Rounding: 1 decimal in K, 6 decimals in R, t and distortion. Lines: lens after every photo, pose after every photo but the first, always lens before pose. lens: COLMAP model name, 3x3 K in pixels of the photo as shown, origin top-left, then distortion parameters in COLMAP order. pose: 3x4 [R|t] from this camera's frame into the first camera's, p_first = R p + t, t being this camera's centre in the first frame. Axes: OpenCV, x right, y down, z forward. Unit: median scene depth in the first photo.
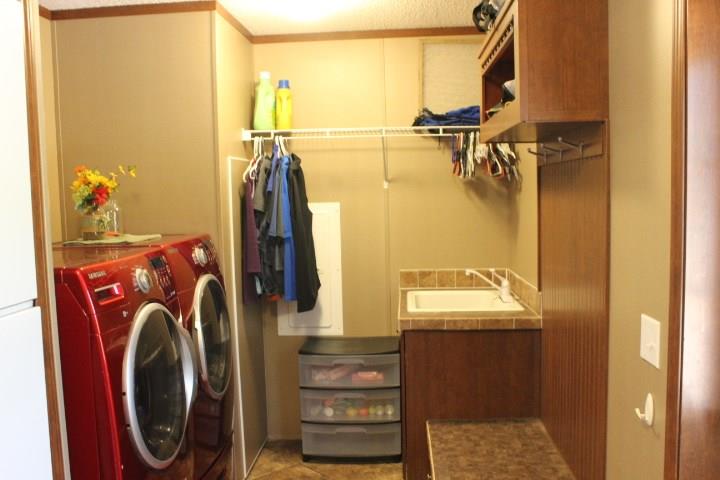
lens RADIAL K [[675.4, 0, 361.3], [0, 675.4, 244.8], [0, 0, 1]] dist [-0.112938, 0.000000]
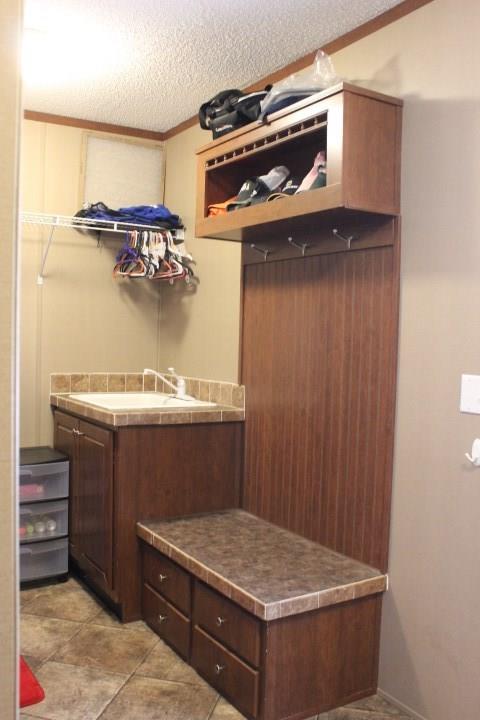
lens RADIAL K [[675.4, 0, 238.6], [0, 675.4, 354.1], [0, 0, 1]] dist [-0.112938, 0.000000]
pose [[0.822058, 0.024837, 0.568862, -0.329398], [0.000643, 0.999007, -0.044546, 0.067143], [-0.569403, 0.036985, 0.821226, 0.133750]]
